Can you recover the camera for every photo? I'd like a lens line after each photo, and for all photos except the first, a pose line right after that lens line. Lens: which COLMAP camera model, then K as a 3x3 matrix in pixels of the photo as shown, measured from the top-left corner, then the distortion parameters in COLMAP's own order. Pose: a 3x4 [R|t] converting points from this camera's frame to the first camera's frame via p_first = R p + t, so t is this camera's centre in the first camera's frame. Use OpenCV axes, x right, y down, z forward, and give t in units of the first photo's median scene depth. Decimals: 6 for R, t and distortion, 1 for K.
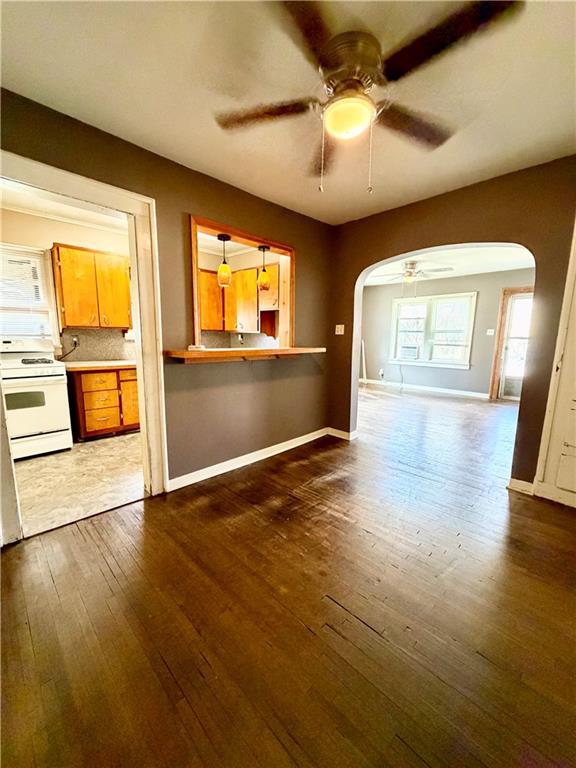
lens RADIAL K [[305.7, 0, 288.0], [0, 305.7, 384.0], [0, 0, 1]] dist [-0.000705, -0.000044]
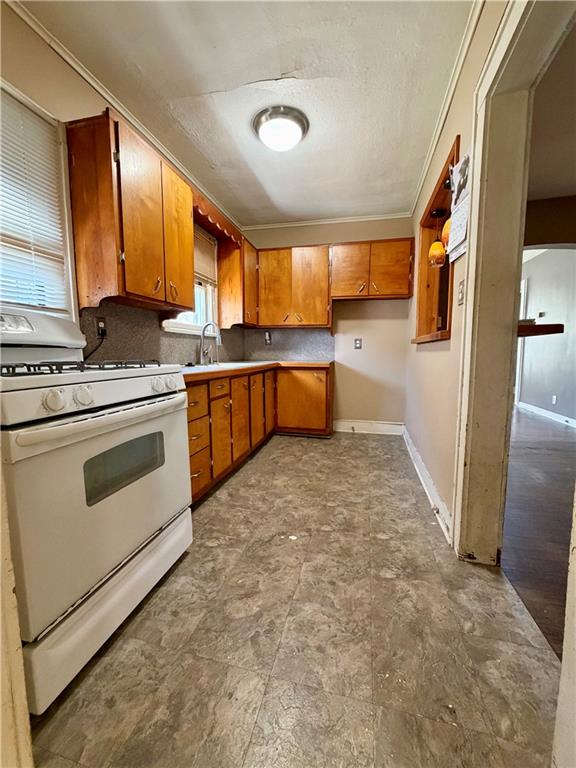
lens RADIAL K [[305.7, 0, 288.0], [0, 305.7, 384.0], [0, 0, 1]] dist [-0.000705, -0.000044]
pose [[0.853642, -0.072616, 0.515774, -0.728181], [0.097004, 0.995074, -0.020452, -0.013741], [-0.511748, 0.067491, 0.856481, 0.453010]]
